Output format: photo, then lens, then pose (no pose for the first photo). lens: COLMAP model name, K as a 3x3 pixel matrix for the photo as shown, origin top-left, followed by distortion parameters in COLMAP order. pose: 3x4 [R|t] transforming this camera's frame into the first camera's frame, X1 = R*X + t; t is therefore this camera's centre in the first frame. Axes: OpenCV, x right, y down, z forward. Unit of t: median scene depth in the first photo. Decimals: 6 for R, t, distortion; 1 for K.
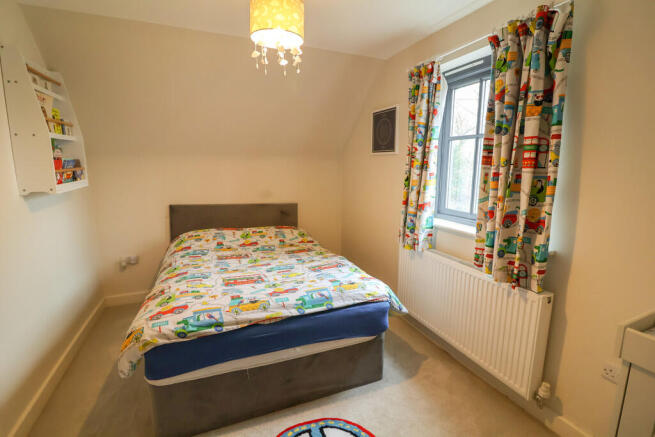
lens RADIAL K [[299.5, 0, 328.0], [0, 299.5, 211.0], [0, 0, 1]] dist [-0.025013, -0.000399]
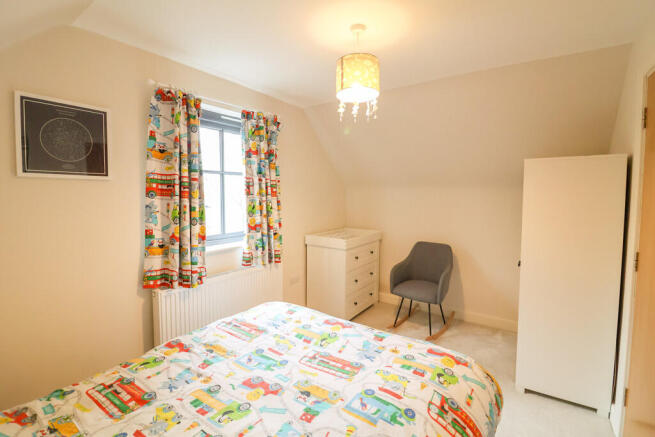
lens RADIAL K [[299.5, 0, 328.0], [0, 299.5, 211.0], [0, 0, 1]] dist [-0.025013, -0.000399]
pose [[-0.525724, -0.048658, 0.849263, -0.821746], [0.131266, 0.981764, 0.137507, -0.200984], [-0.840467, 0.183770, -0.509749, 1.270917]]
